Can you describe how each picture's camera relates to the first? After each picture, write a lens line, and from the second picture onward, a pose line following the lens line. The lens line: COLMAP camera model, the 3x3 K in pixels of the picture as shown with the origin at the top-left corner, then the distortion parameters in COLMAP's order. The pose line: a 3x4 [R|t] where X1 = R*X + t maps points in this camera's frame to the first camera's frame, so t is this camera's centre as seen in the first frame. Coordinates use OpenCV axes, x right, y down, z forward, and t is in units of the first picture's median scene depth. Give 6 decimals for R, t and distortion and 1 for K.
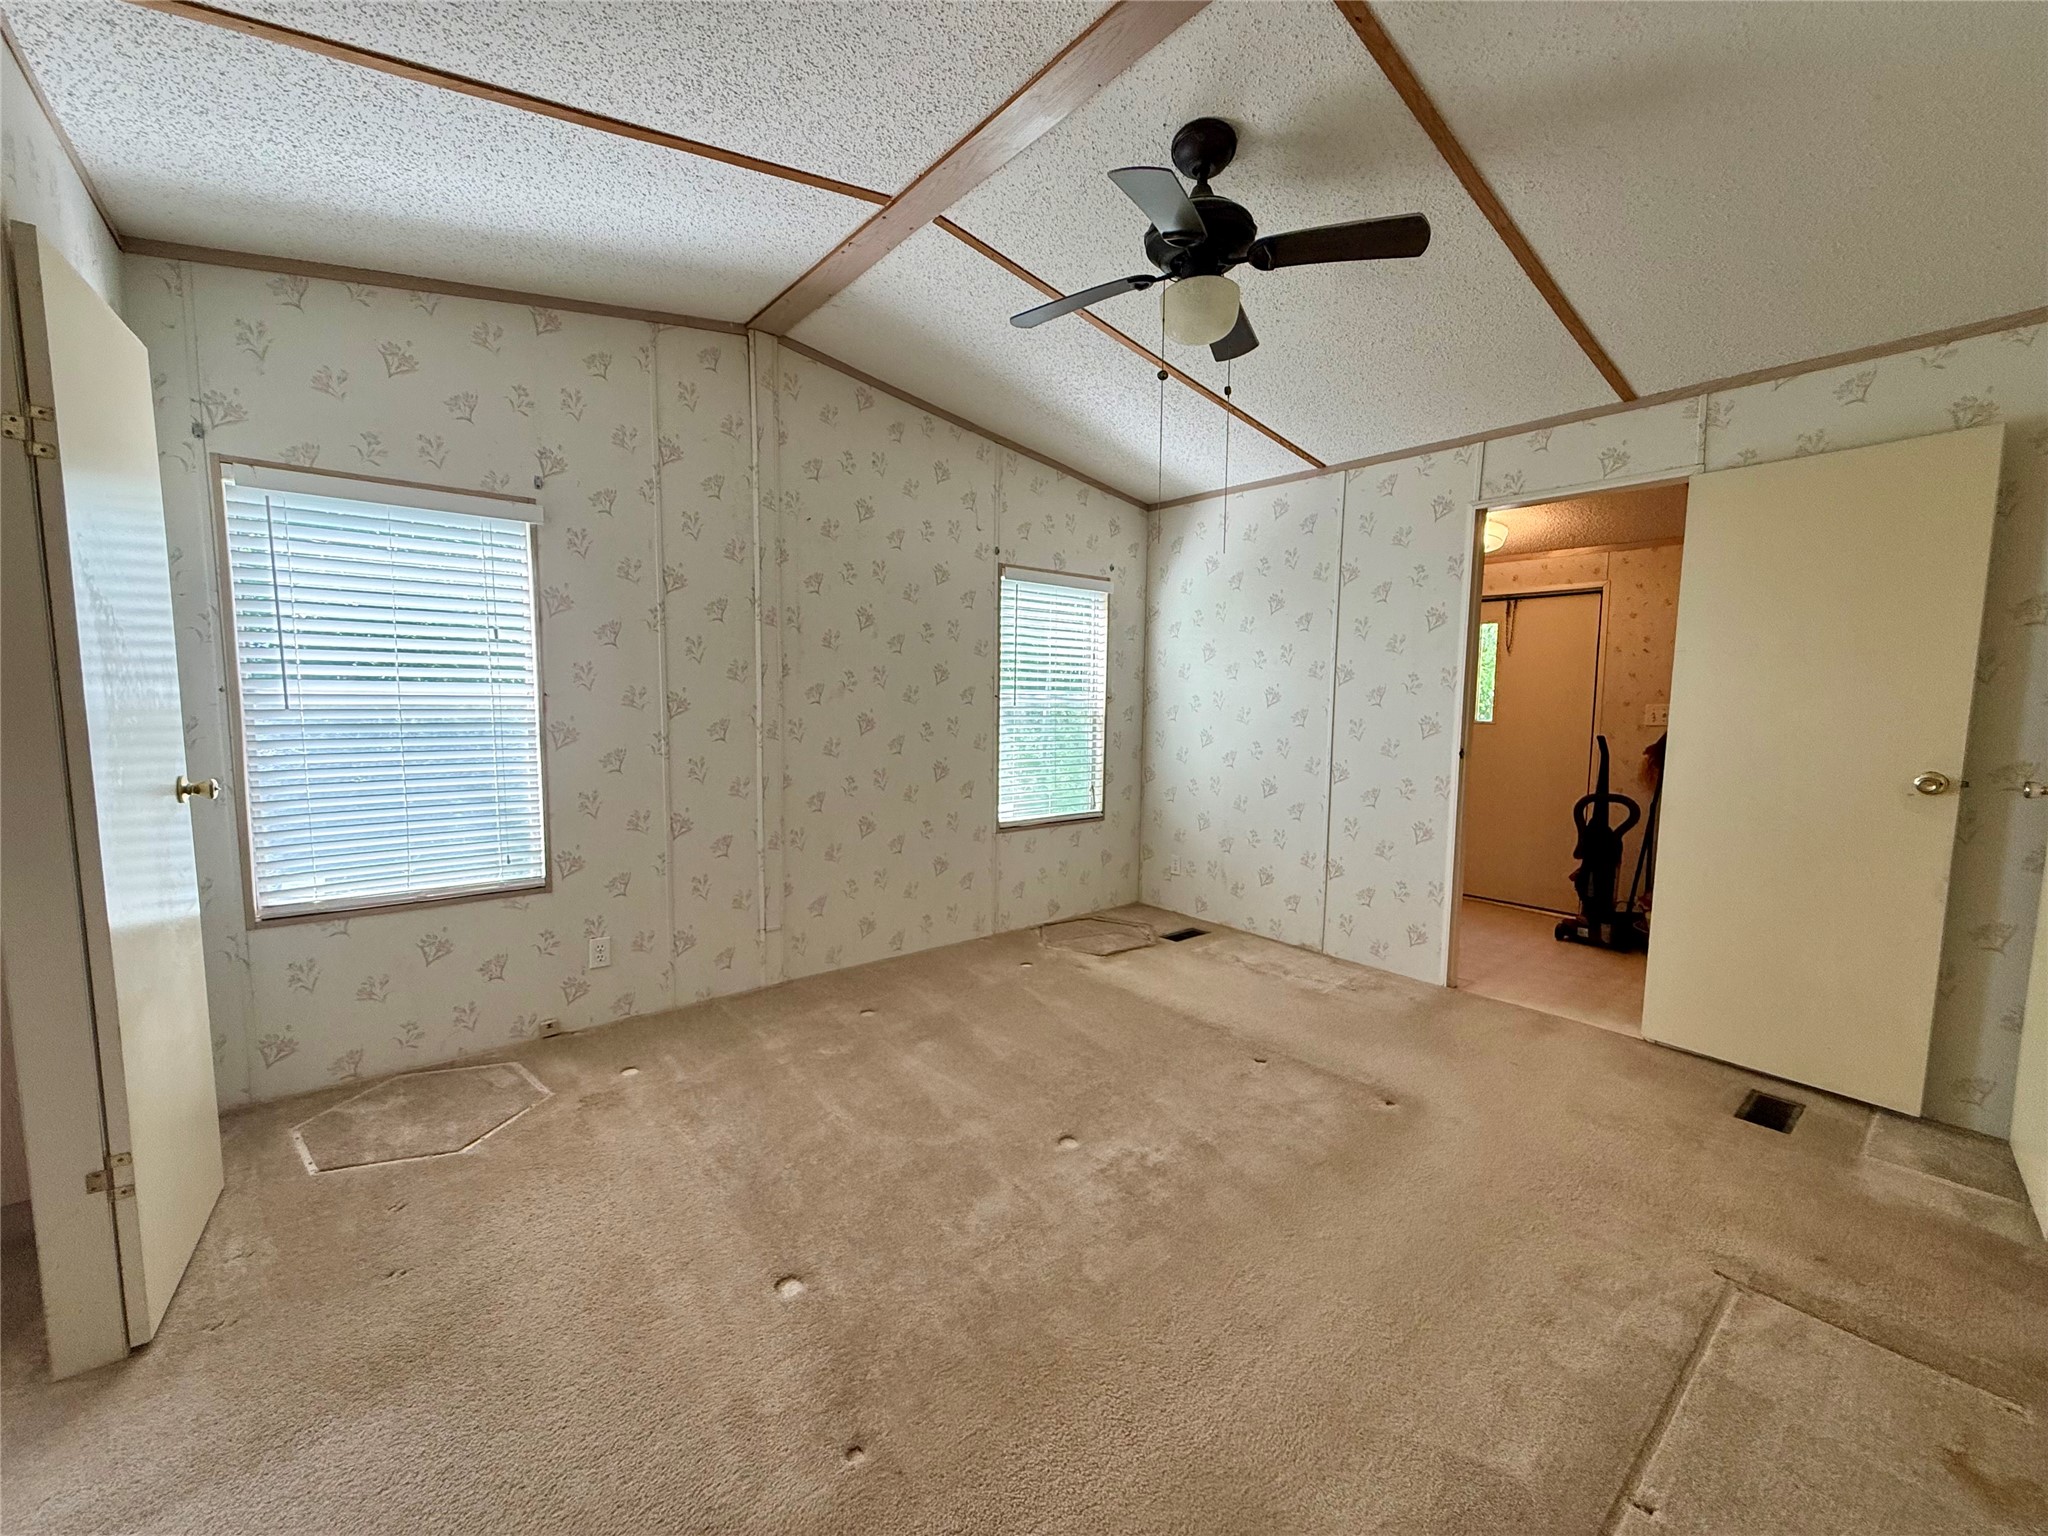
lens RADIAL K [[811.1, 0, 1024.3], [0, 811.1, 768.5], [0, 0, 1]] dist [-0.001794, 0.000258]
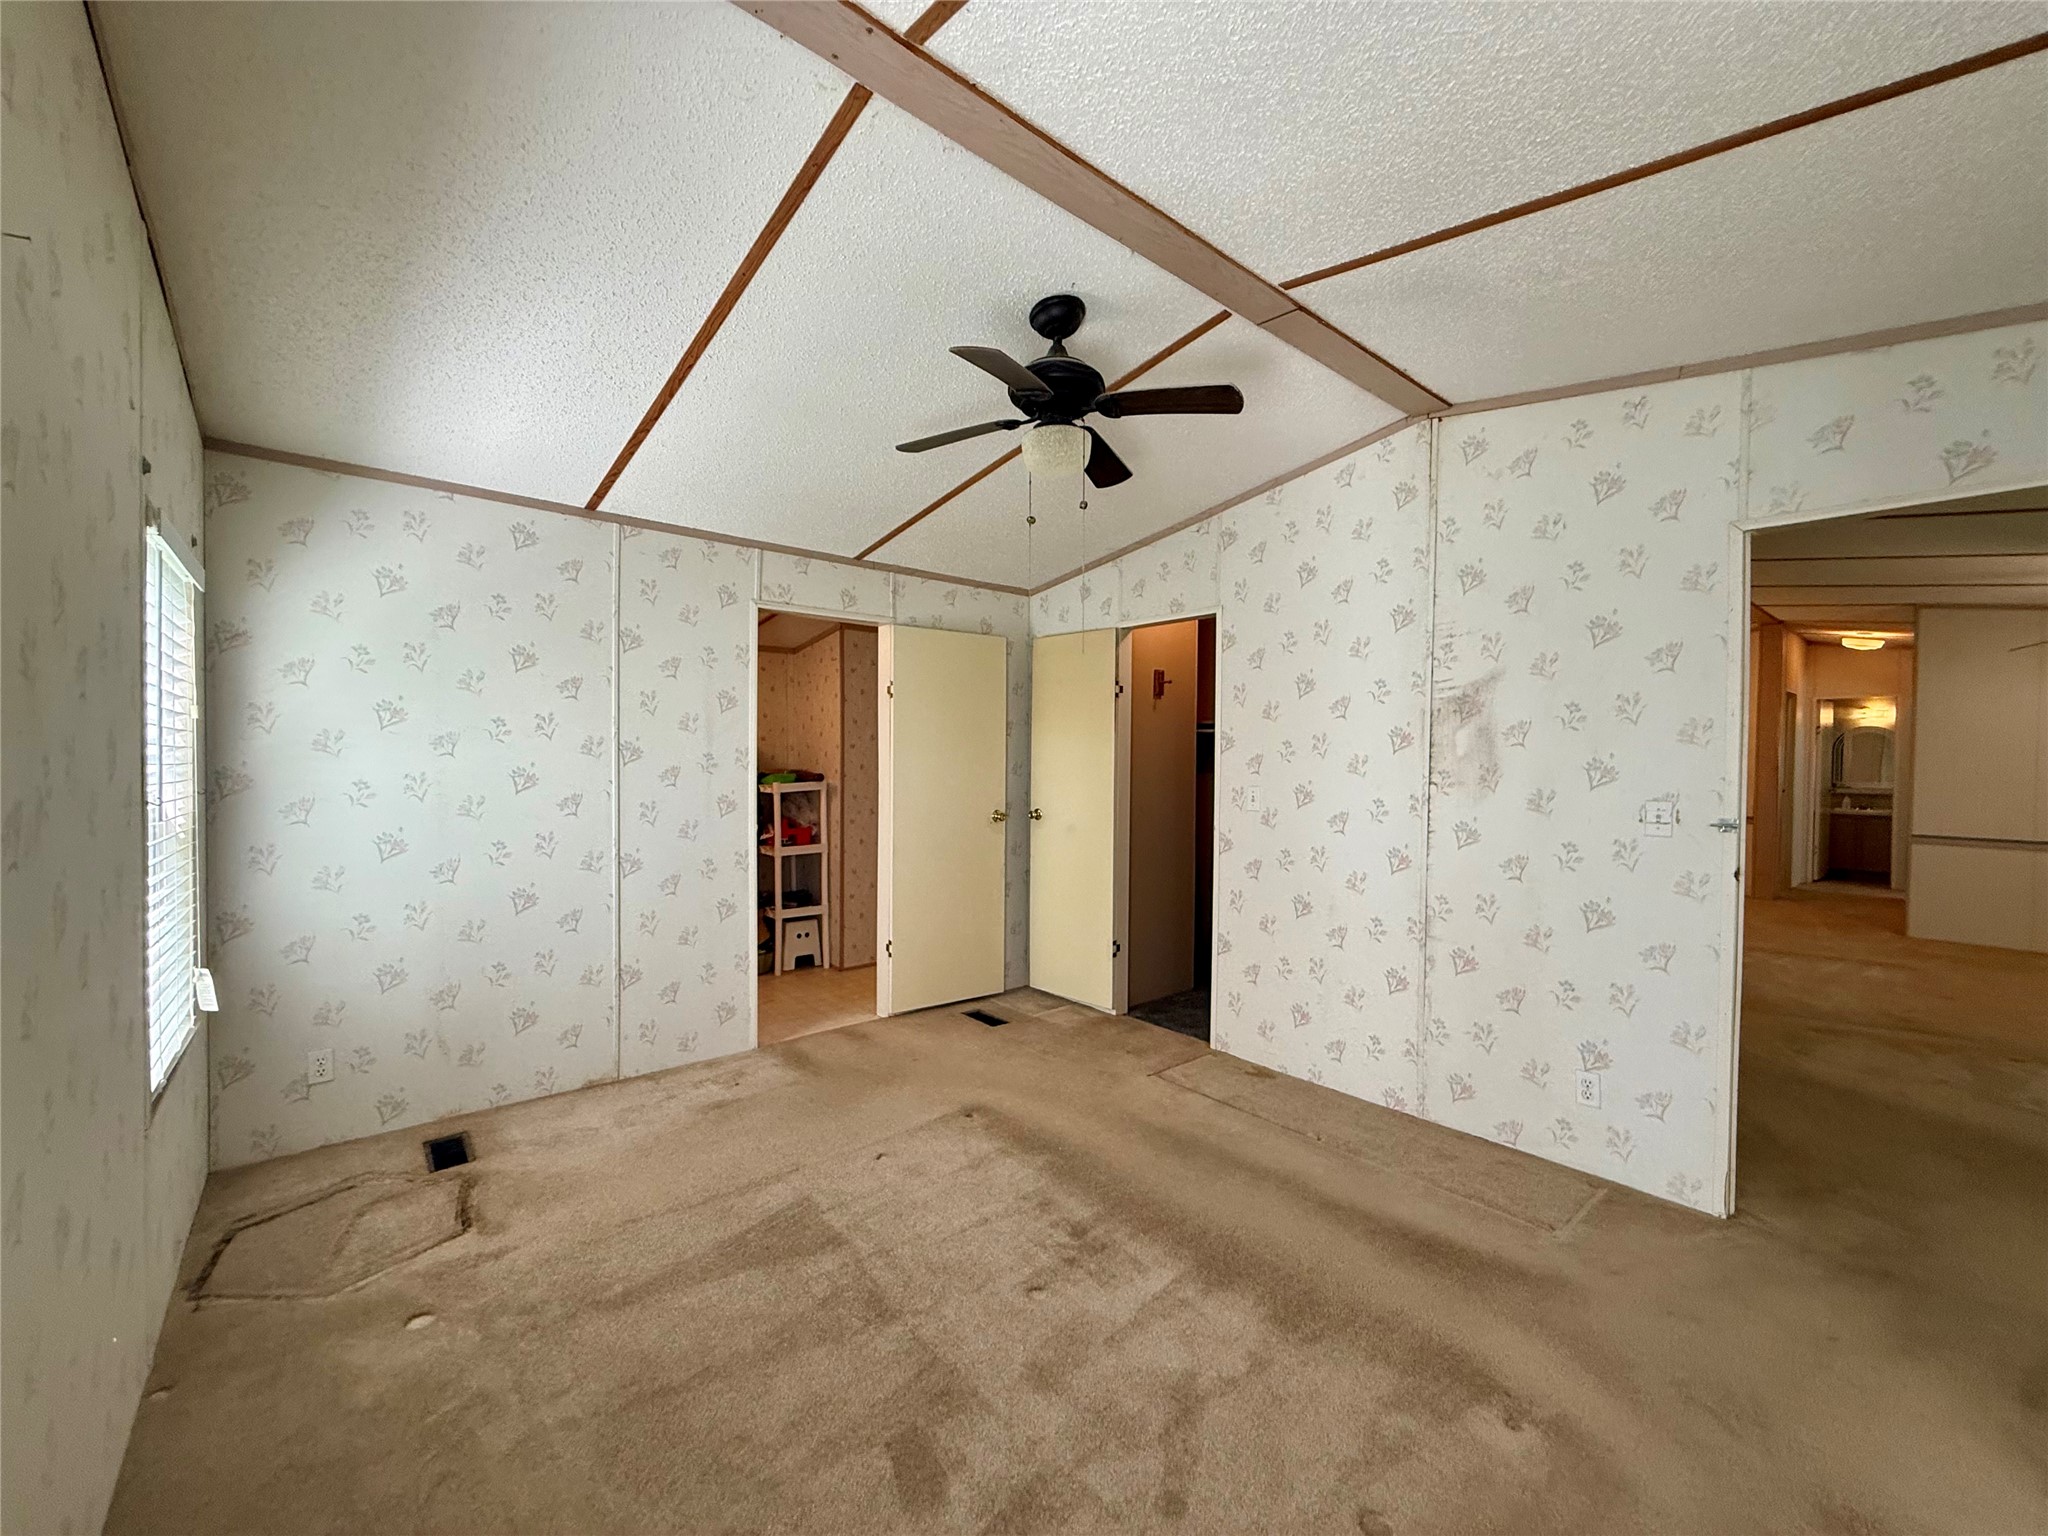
lens RADIAL K [[811.1, 0, 1023.8], [0, 811.1, 769.3], [0, 0, 1]] dist [-0.001794, 0.000258]
pose [[-0.006244, -0.026182, 0.999638, -0.478992], [0.085120, 0.996015, 0.026619, -0.082749], [-0.996351, 0.085255, -0.003991, 0.562813]]
